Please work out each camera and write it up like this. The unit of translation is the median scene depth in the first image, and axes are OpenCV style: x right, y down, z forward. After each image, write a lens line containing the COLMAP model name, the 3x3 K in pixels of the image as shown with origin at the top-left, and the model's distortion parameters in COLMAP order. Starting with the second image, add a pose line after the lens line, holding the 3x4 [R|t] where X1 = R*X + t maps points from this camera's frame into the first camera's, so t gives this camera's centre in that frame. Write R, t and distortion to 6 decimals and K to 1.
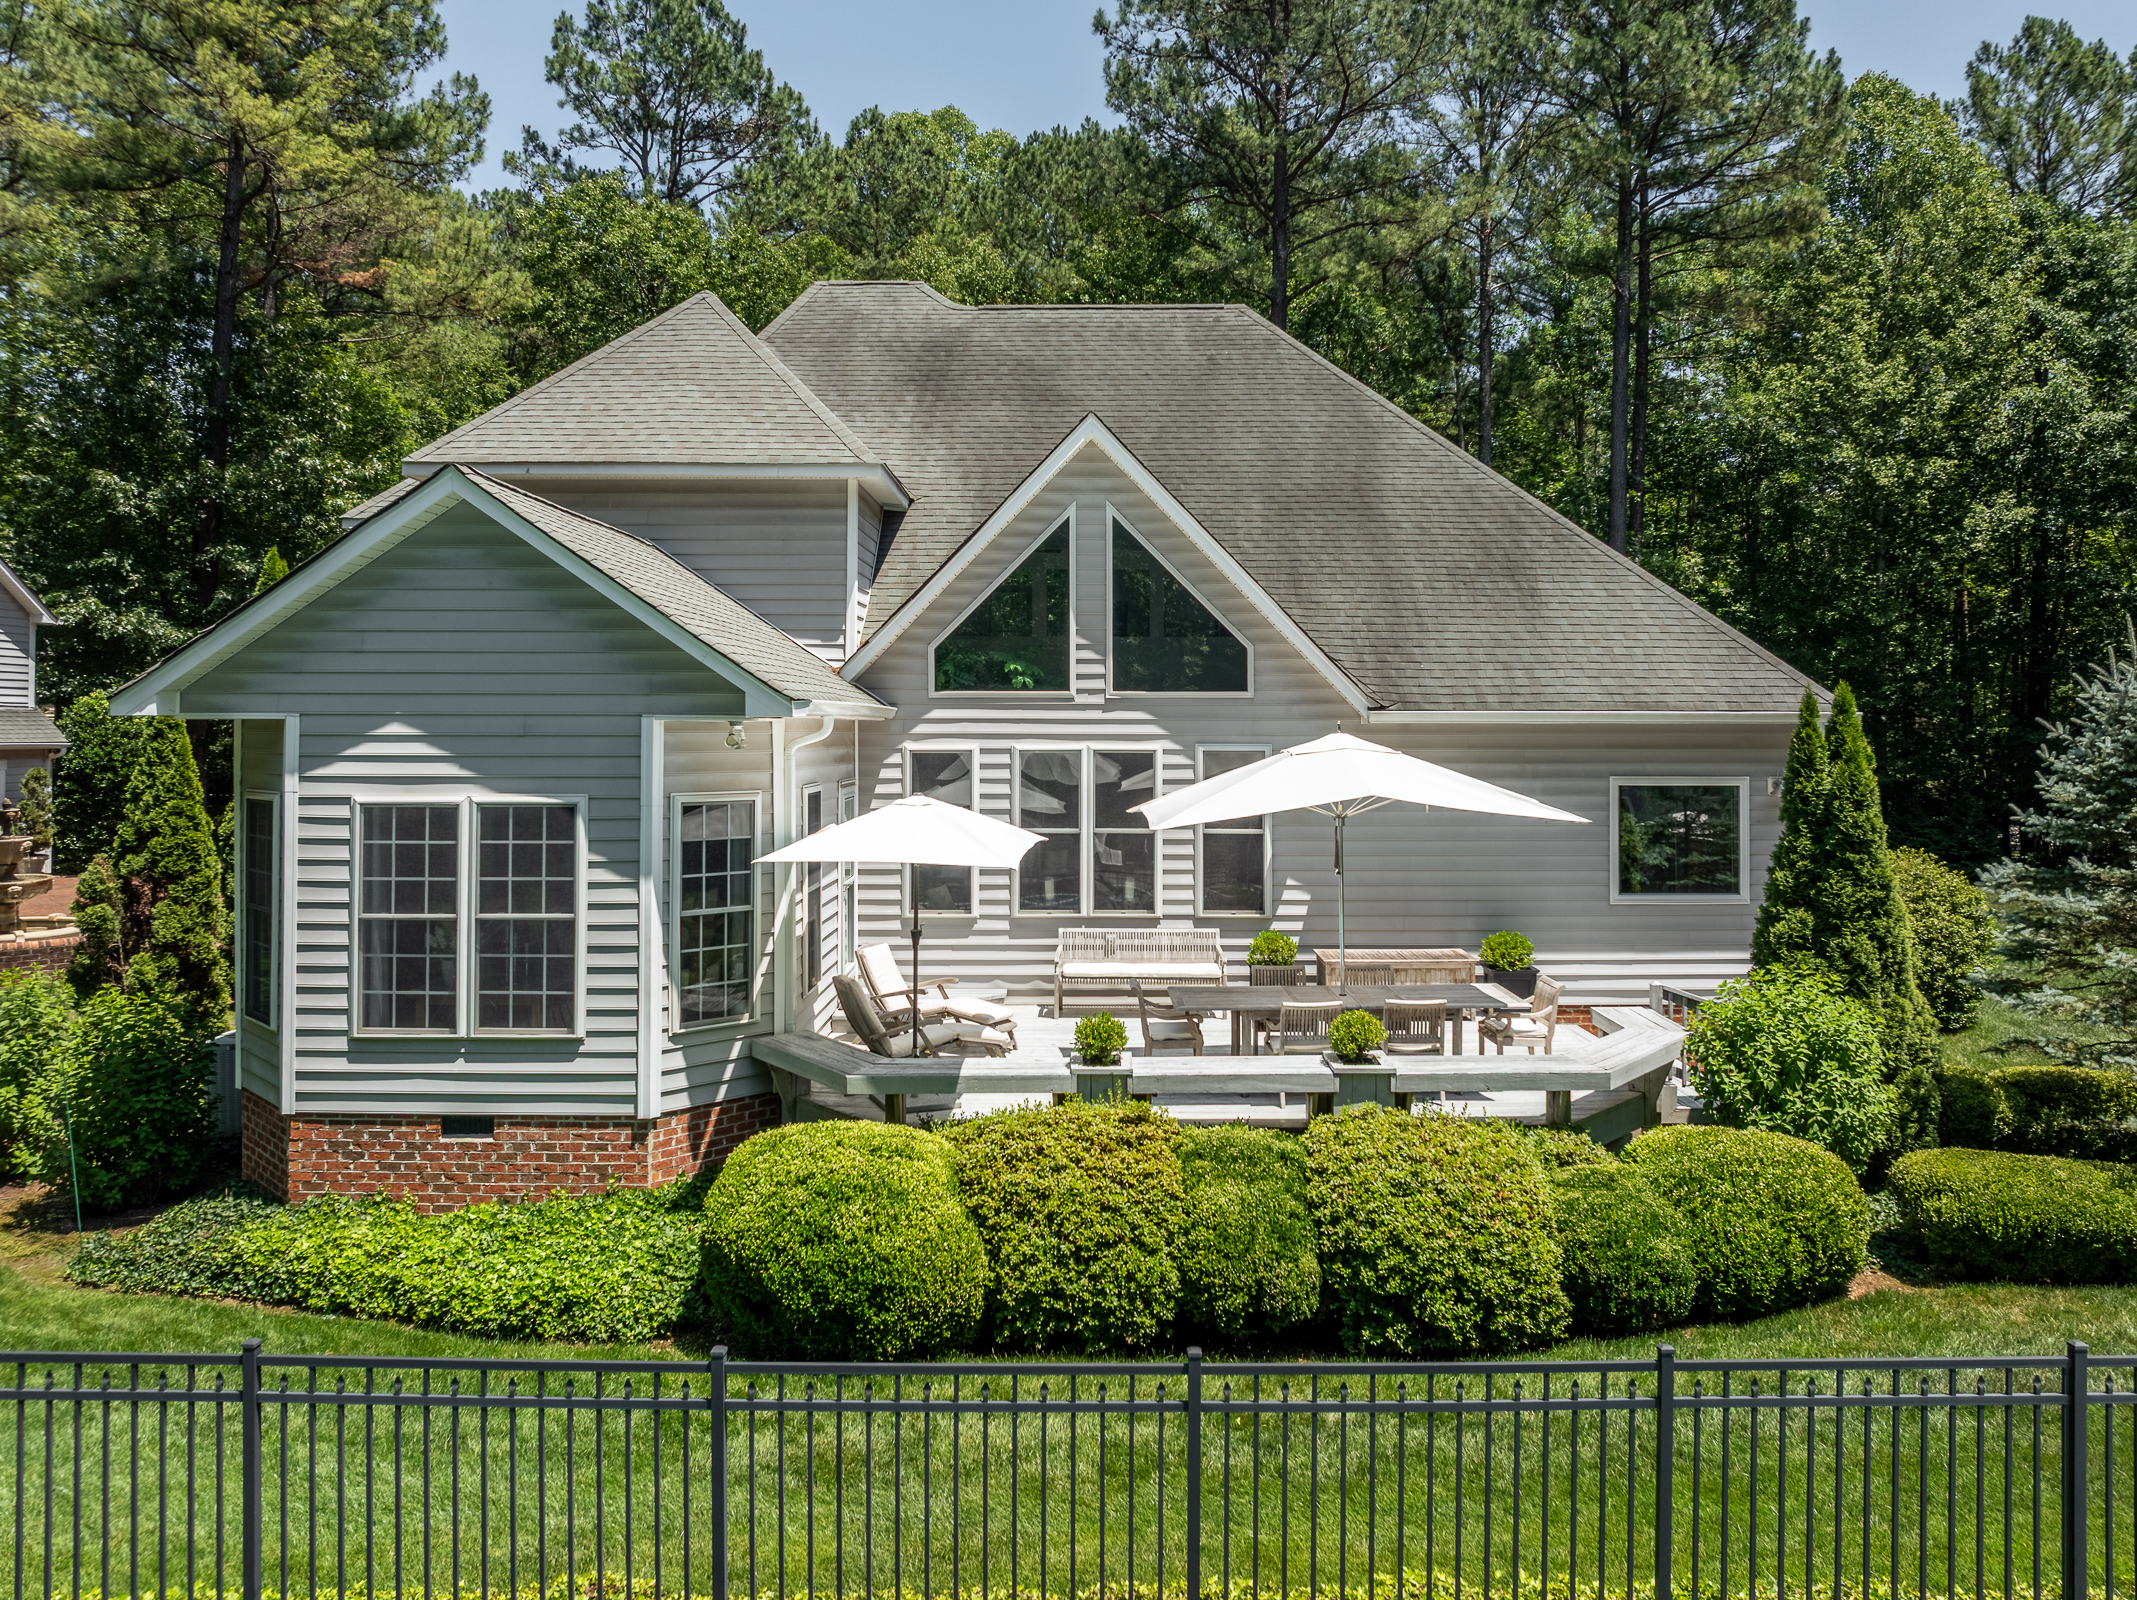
lens RADIAL K [[1511.0, 0, 1069.4], [0, 1511.0, 754.4], [0, 0, 1]] dist [-0.033668, -0.009196]
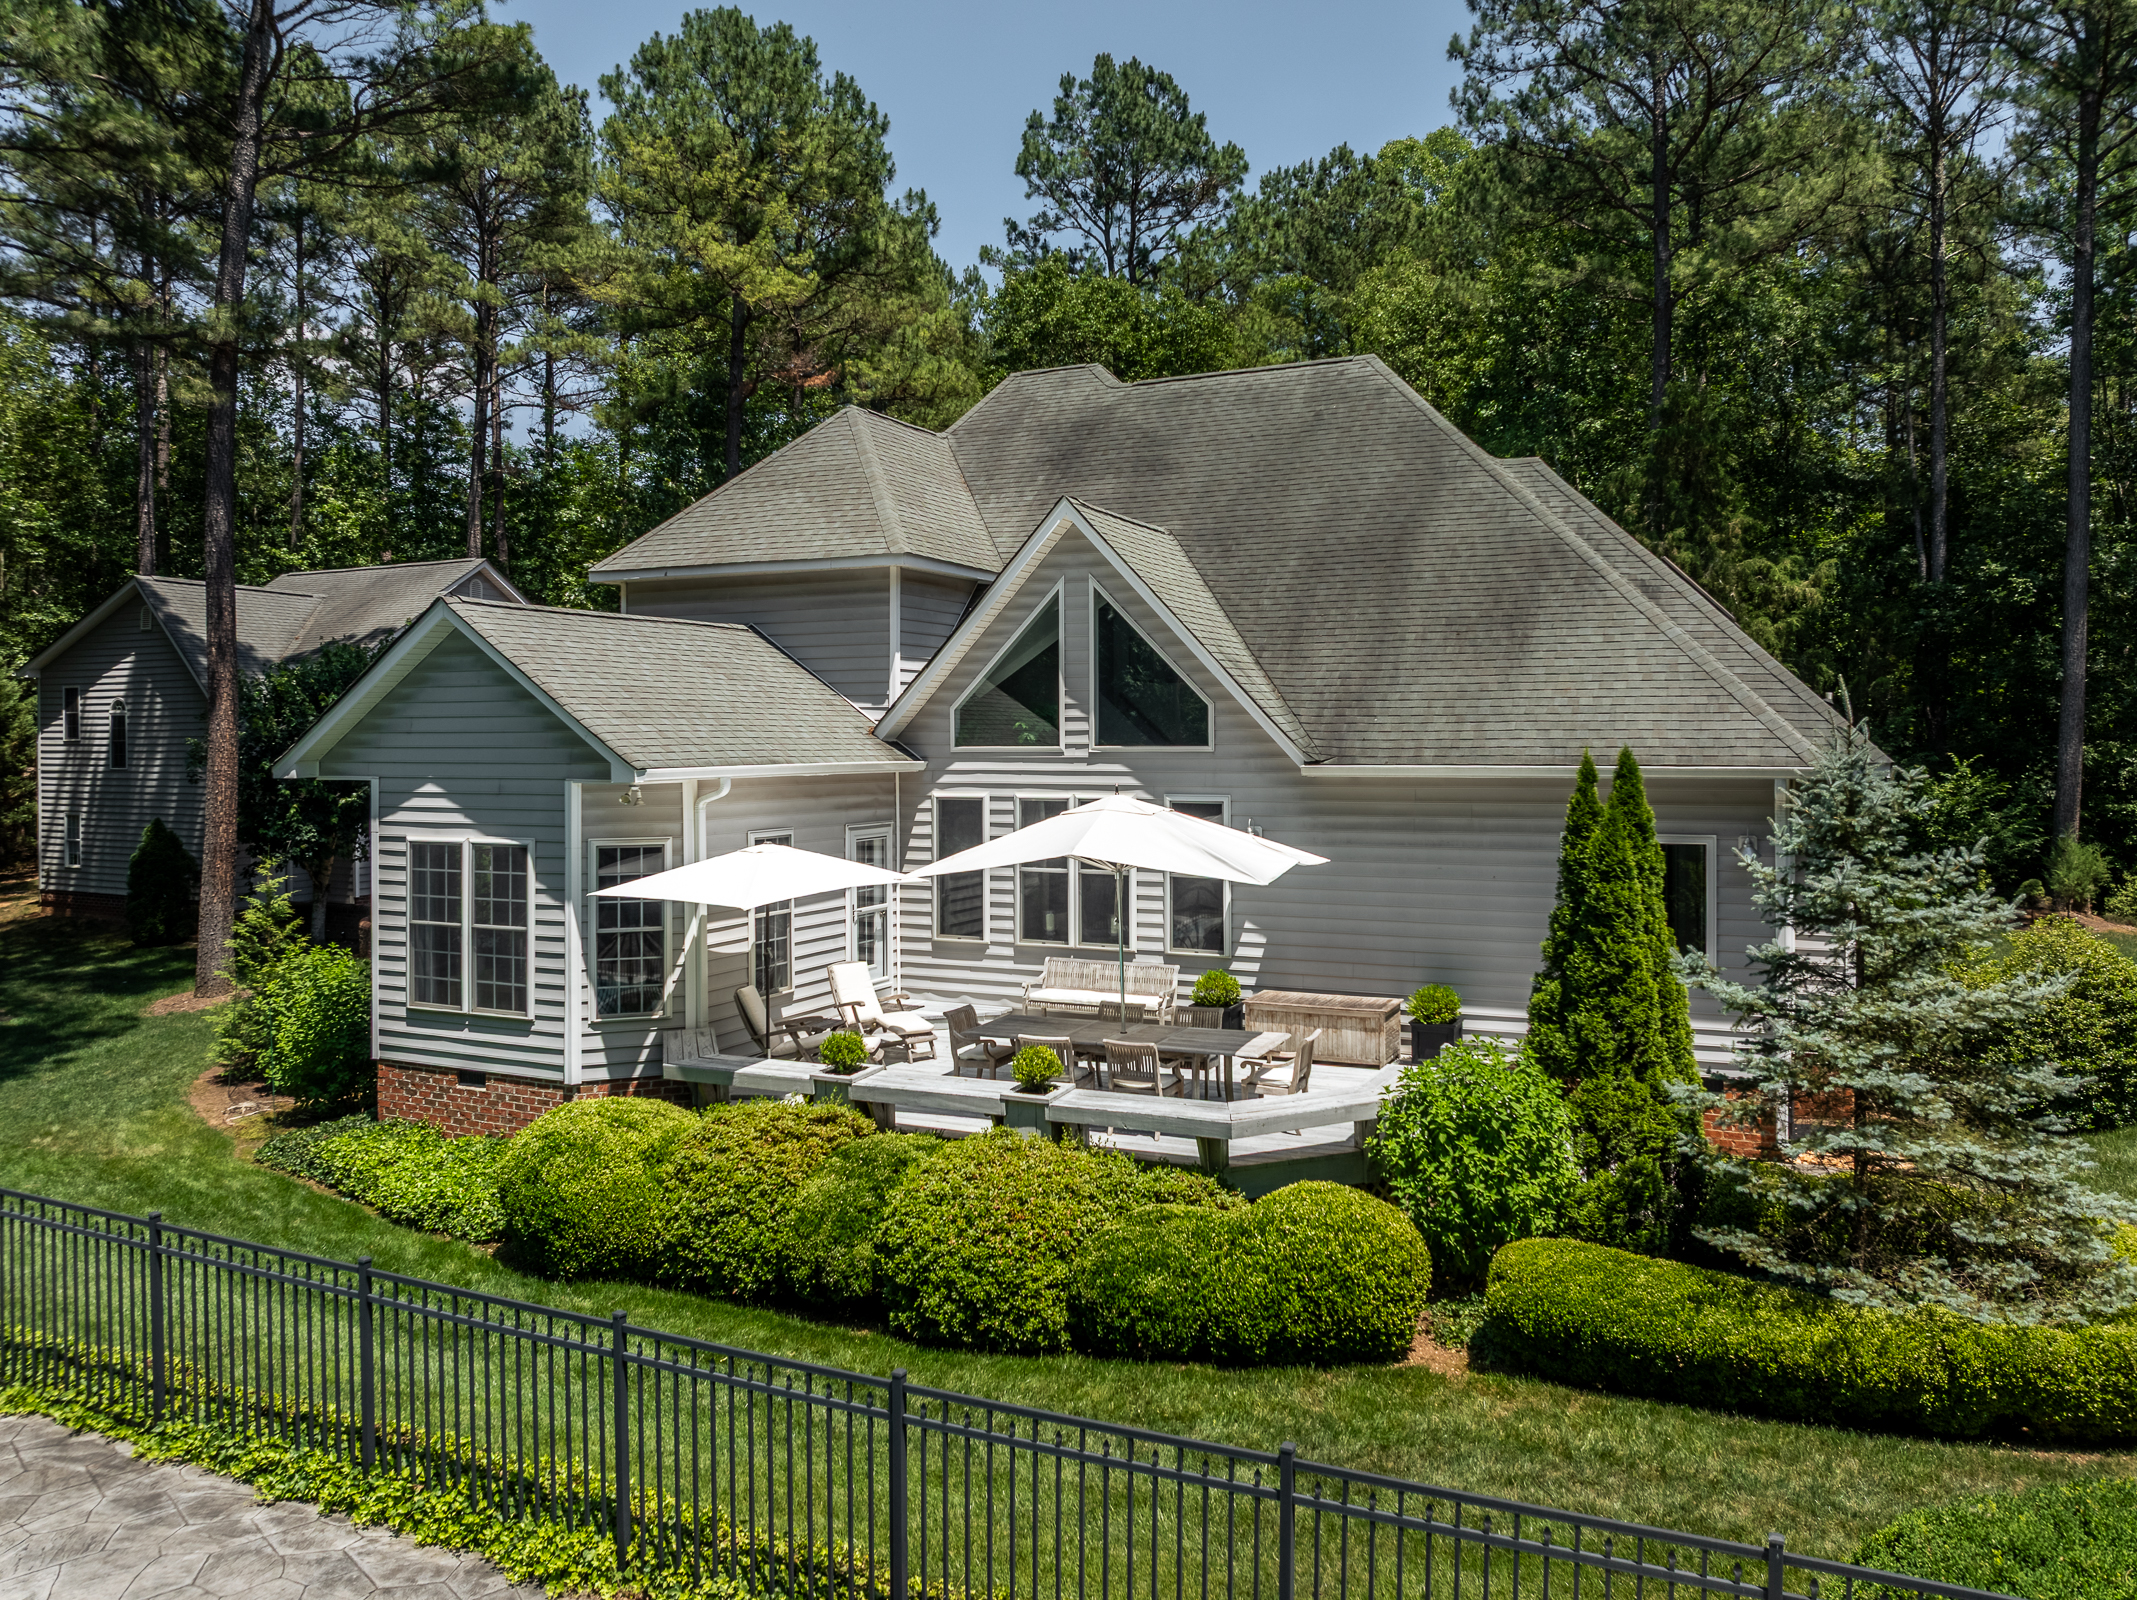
lens RADIAL K [[1485.2, 0, 1084.1], [0, 1485.2, 797.6], [0, 0, 1]] dist [-0.009815, -0.073829]
pose [[0.910672, 0.010573, -0.412994, 0.541311], [-0.001746, 0.999762, 0.021745, -0.031730], [0.413126, -0.019082, 0.910474, 0.005461]]
